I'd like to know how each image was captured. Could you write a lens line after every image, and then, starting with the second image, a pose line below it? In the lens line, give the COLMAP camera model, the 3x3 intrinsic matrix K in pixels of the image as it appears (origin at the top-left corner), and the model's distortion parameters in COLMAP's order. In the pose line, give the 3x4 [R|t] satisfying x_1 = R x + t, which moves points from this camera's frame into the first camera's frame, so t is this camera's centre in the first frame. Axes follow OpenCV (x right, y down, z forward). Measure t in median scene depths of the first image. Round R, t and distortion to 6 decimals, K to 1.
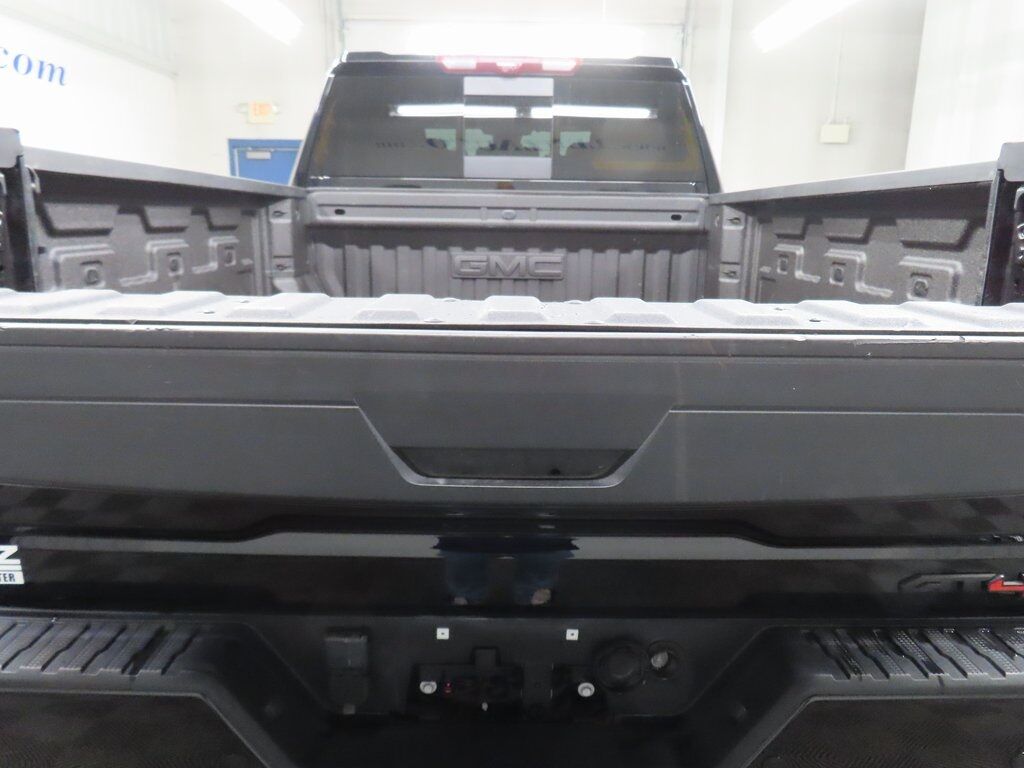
lens RADIAL K [[723.9, 0, 512.0], [0, 723.9, 384.0], [0, 0, 1]] dist [-0.005503, 0.002650]
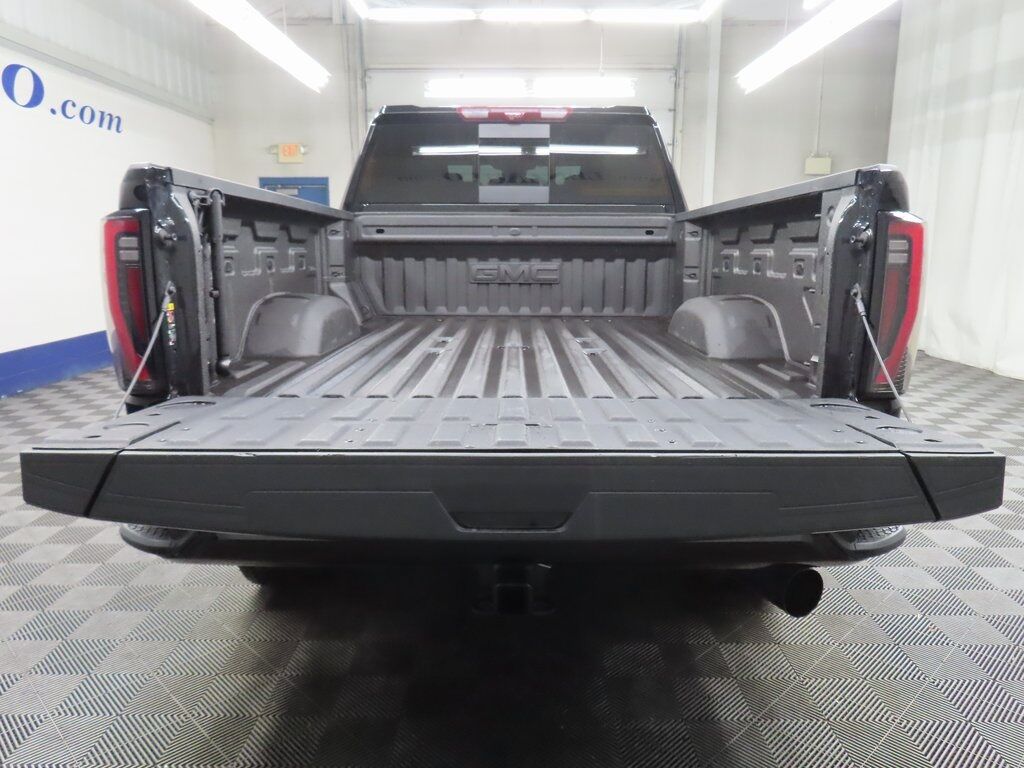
lens RADIAL K [[723.9, 0, 512.0], [0, 723.9, 384.0], [0, 0, 1]] dist [-0.005503, 0.002650]
pose [[0.999839, -0.008513, -0.015825, 0.007770], [0.007780, 0.998919, -0.045824, 0.084530], [0.016198, 0.045693, 0.998824, -0.233703]]
